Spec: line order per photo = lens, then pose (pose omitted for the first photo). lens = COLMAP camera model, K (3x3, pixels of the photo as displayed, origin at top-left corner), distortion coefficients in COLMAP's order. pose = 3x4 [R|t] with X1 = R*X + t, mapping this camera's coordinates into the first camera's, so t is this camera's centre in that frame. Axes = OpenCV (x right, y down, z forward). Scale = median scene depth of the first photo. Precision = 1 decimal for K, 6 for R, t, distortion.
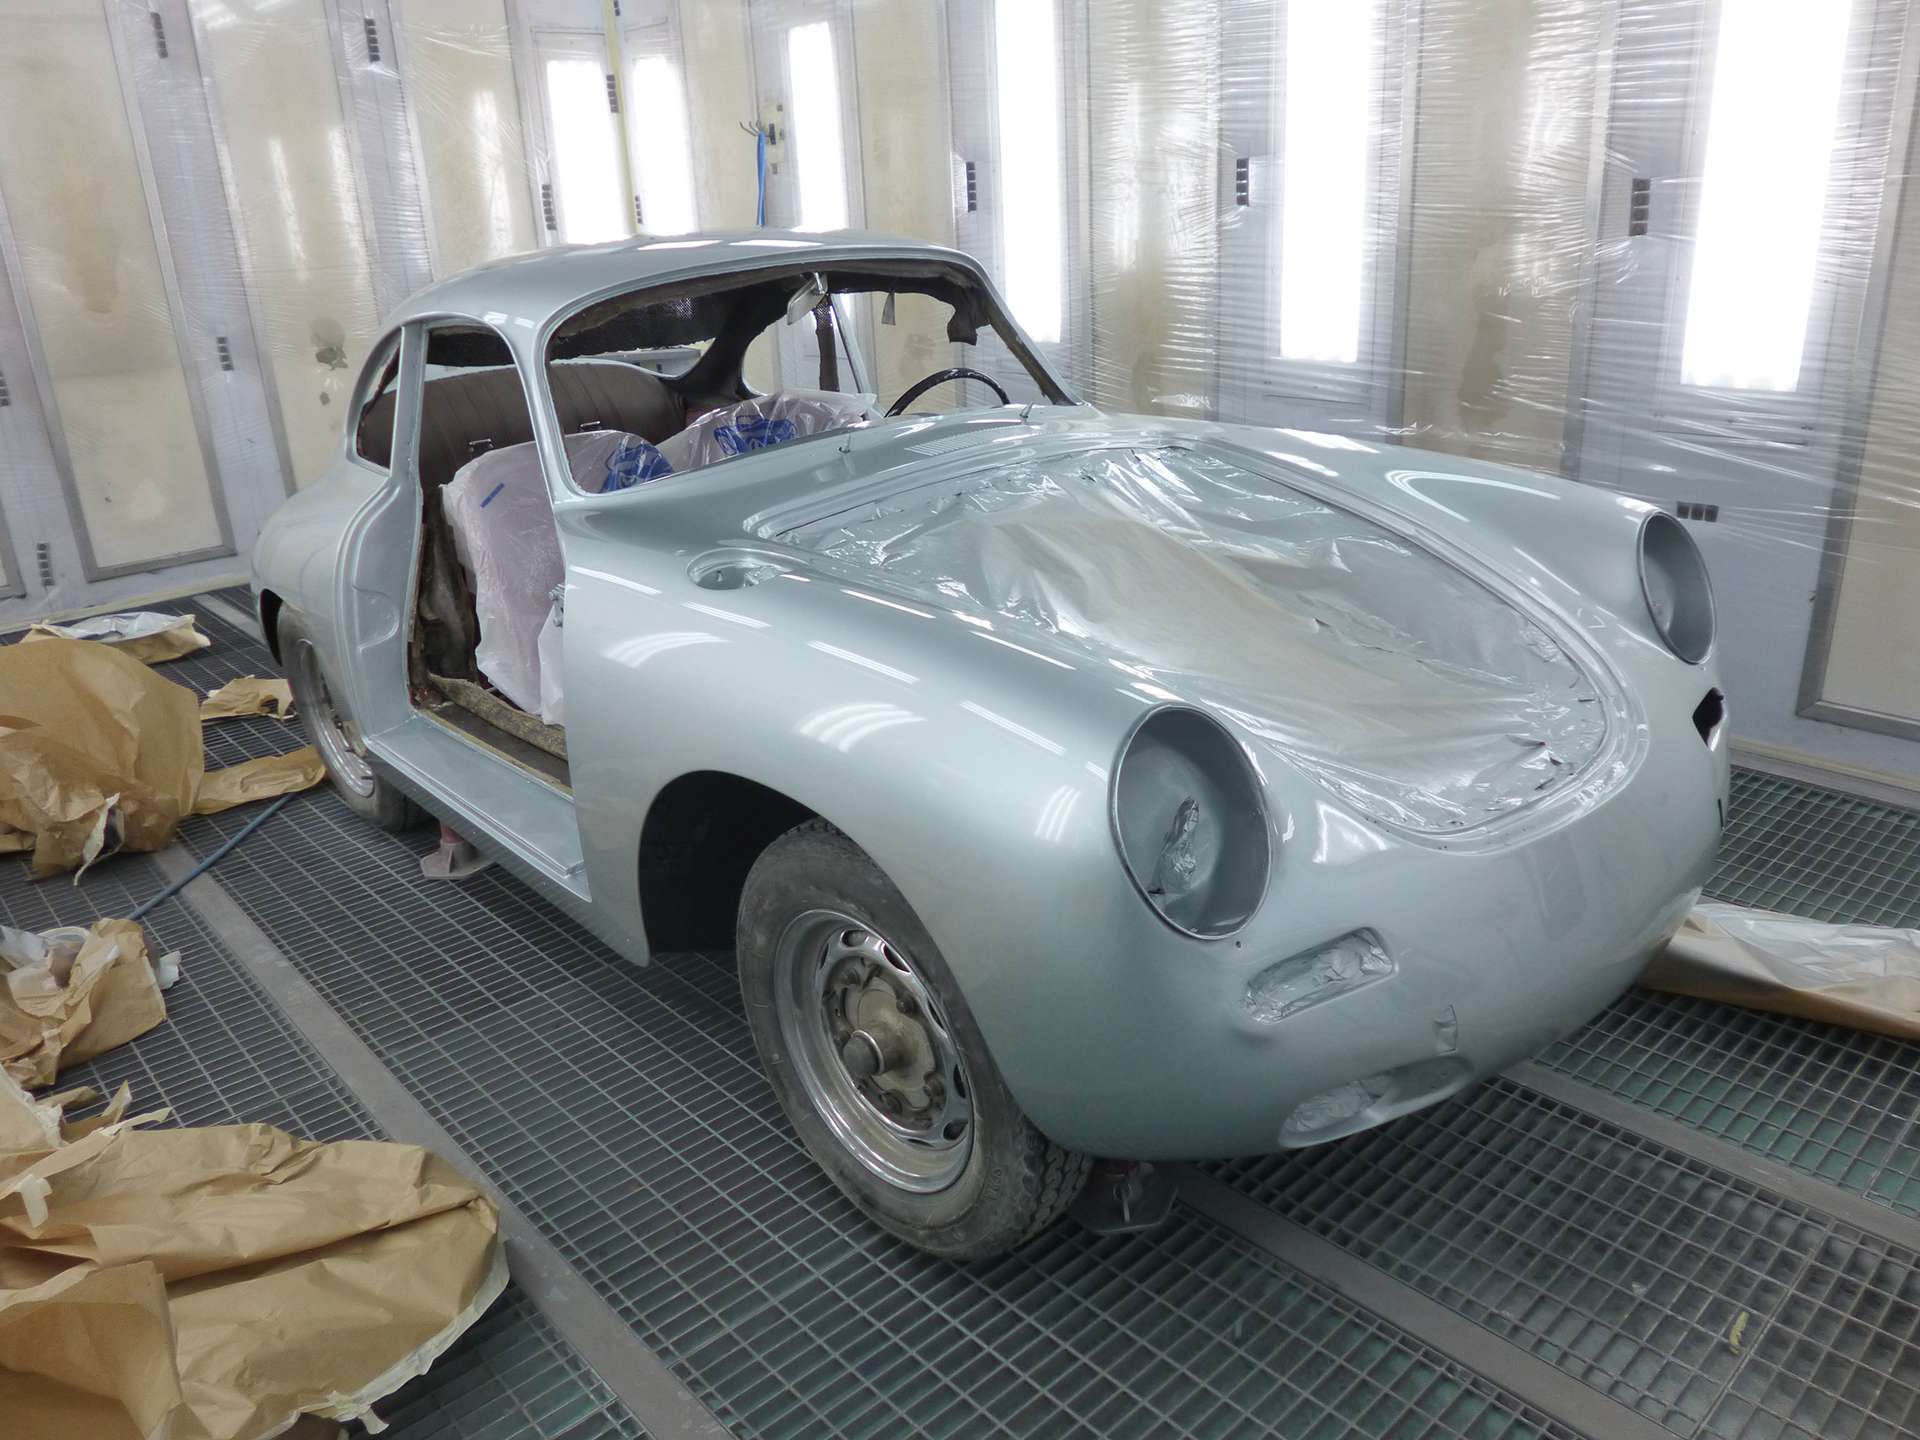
lens RADIAL K [[1403.4, 0, 960.0], [0, 1403.4, 720.0], [0, 0, 1]] dist [-0.057272, 0.012804]
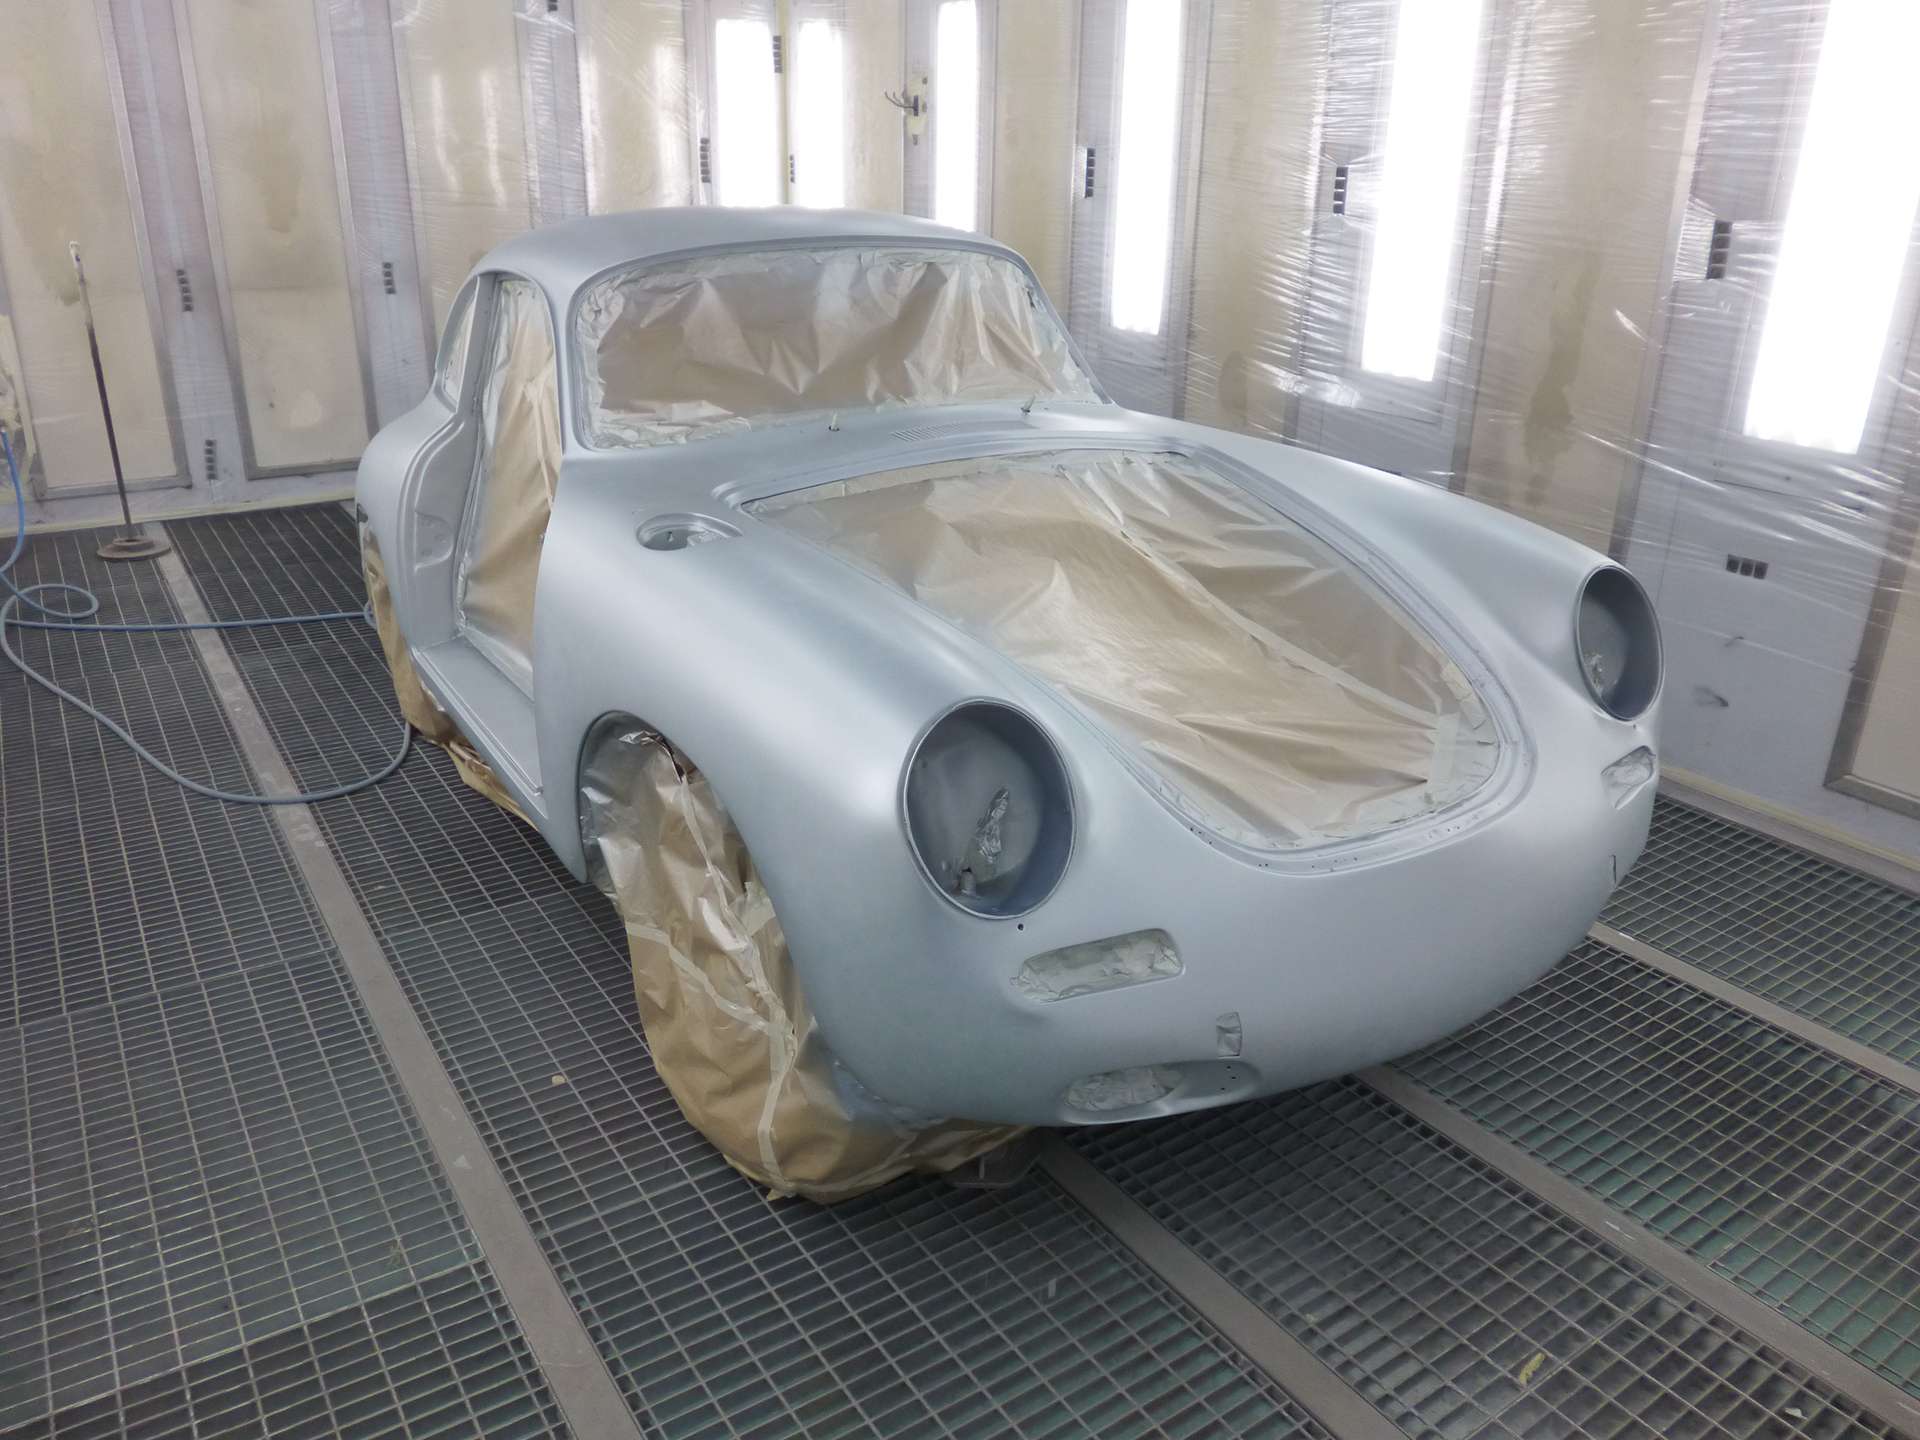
lens RADIAL K [[1396.8, 0, 958.0], [0, 1396.8, 729.2], [0, 0, 1]] dist [-0.056687, -0.001807]
pose [[0.986808, 0.115127, -0.113825, 0.137210], [-0.111586, 0.993065, 0.037028, -0.013826], [0.117298, -0.023838, 0.992811, -0.038133]]
